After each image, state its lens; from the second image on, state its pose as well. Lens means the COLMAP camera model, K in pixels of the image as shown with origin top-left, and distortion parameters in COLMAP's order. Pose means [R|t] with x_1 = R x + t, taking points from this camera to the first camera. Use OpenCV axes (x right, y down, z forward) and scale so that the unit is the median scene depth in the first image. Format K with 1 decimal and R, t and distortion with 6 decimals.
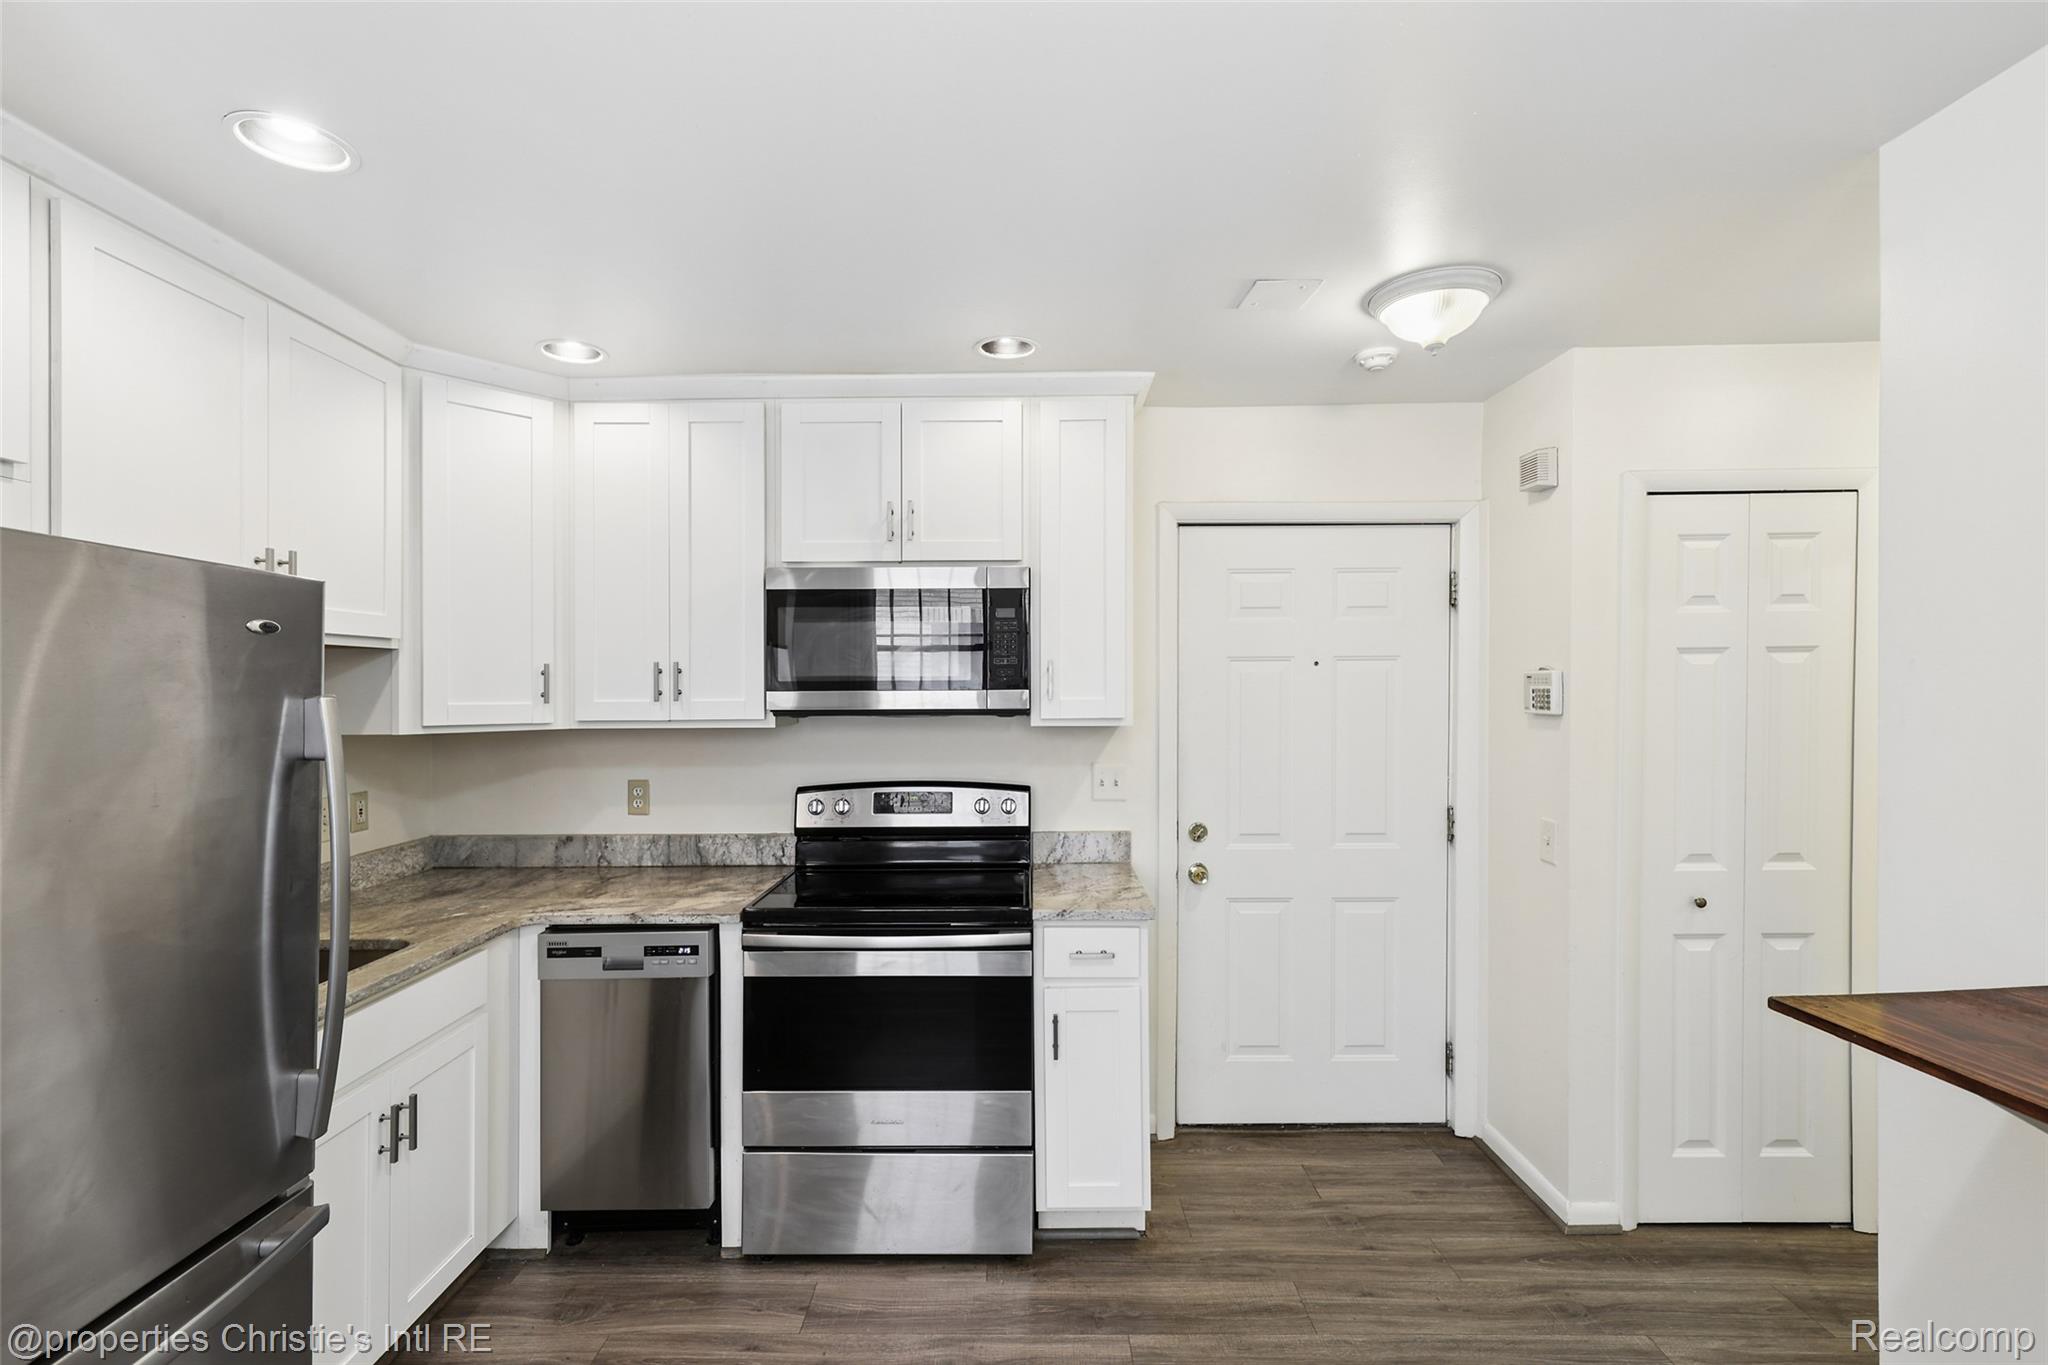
lens RADIAL K [[939.2, 0, 1018.2], [0, 939.2, 683.0], [0, 0, 1]] dist [0.009214, -0.003169]
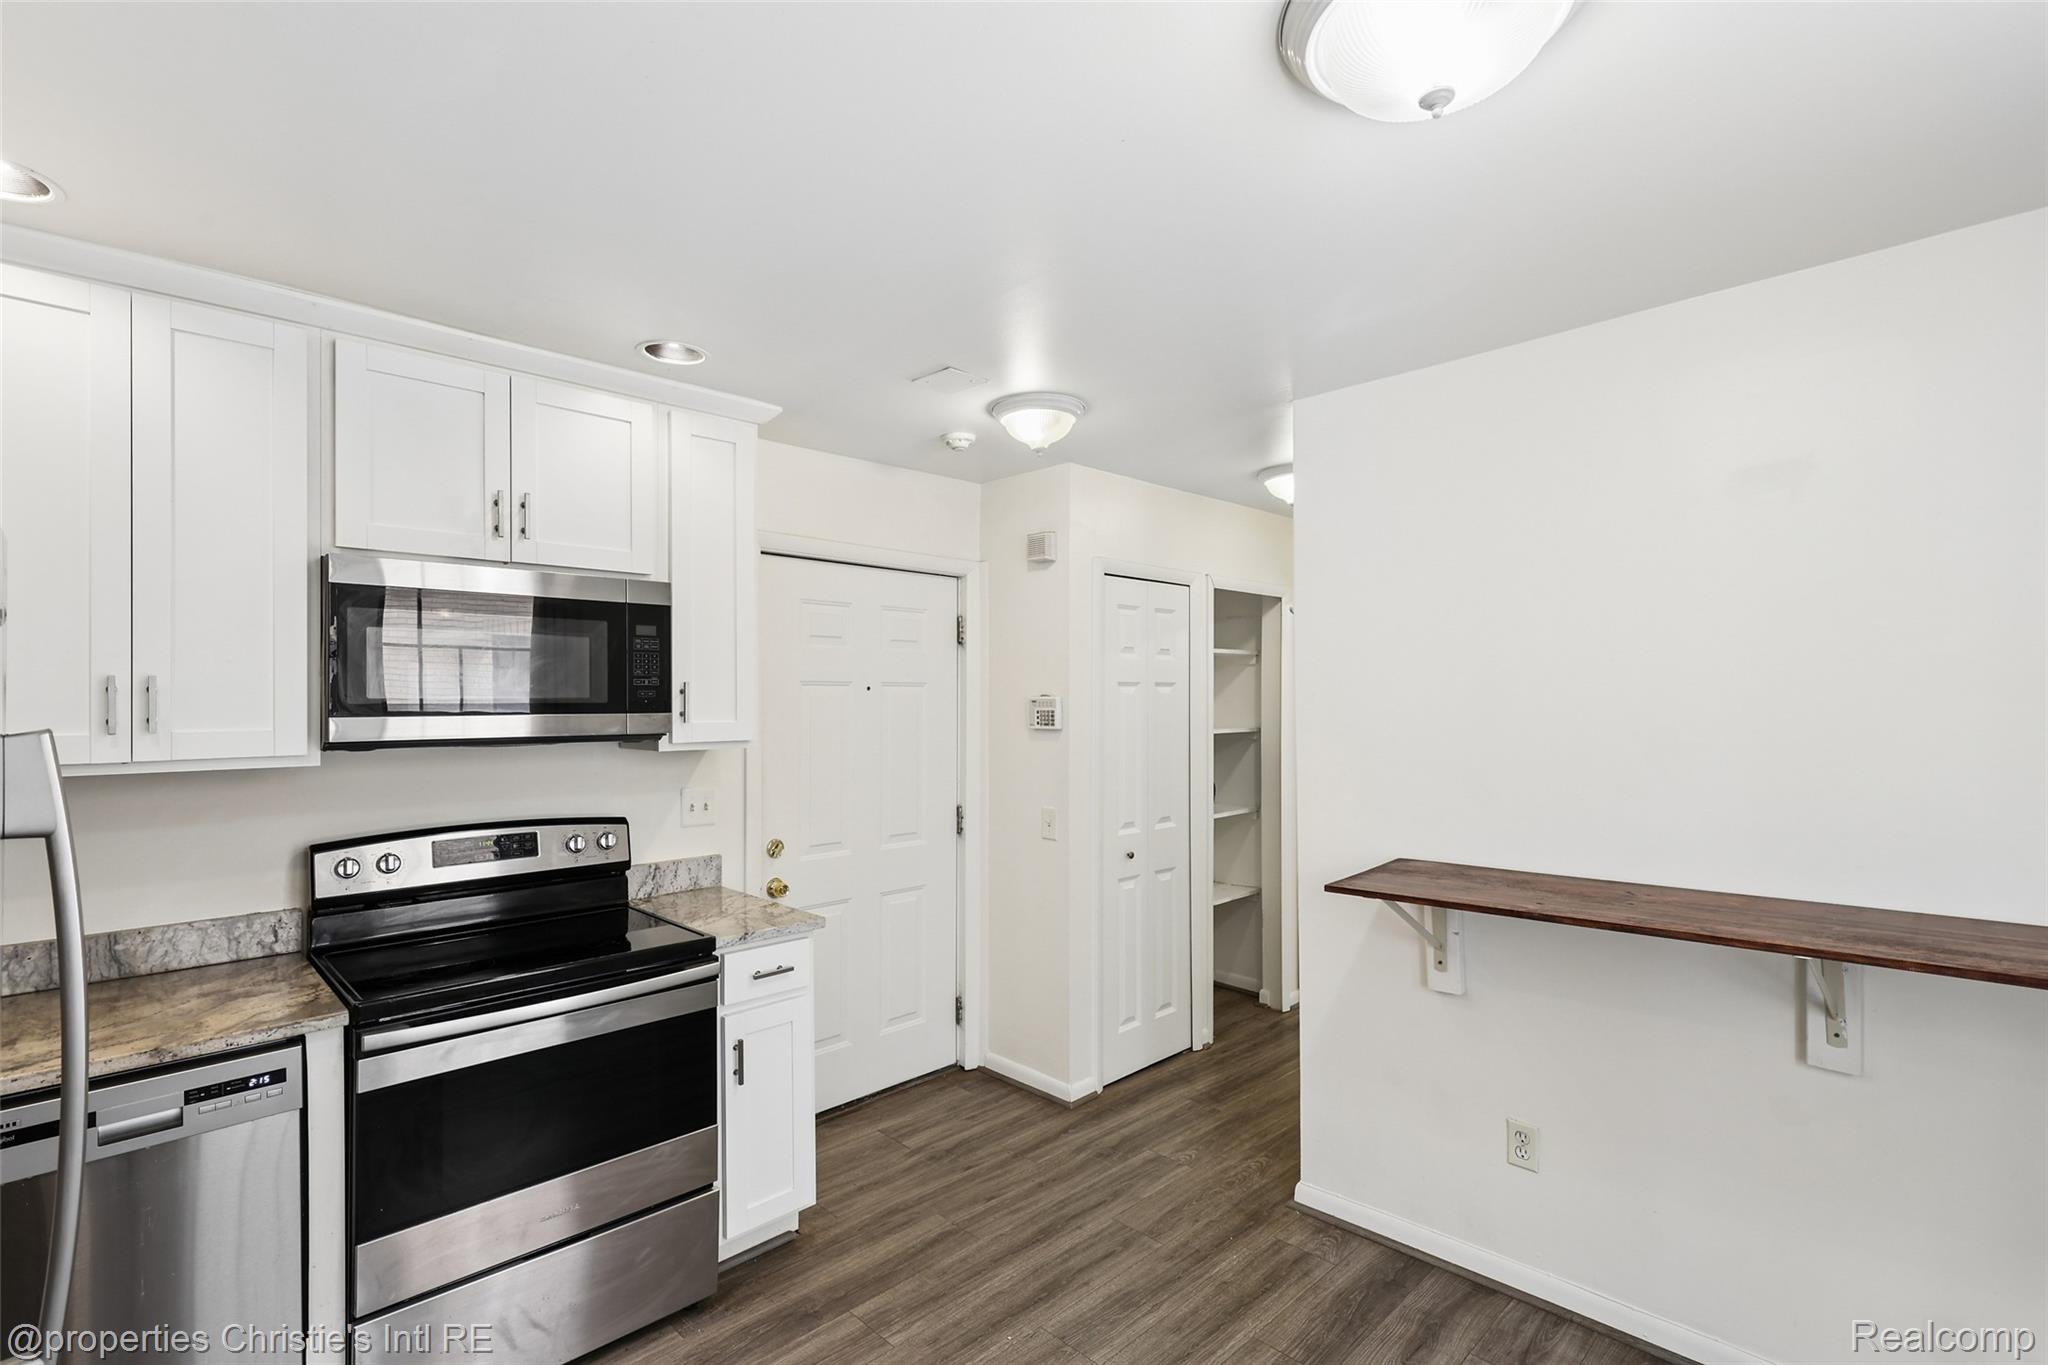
lens RADIAL K [[939.2, 0, 1025.3], [0, 939.2, 697.5], [0, 0, 1]] dist [0.009214, -0.003169]
pose [[0.709492, 0.005891, 0.704689, -0.417057], [-0.000453, 0.999969, -0.007904, -0.001246], [-0.704713, 0.005289, 0.709472, 0.074707]]
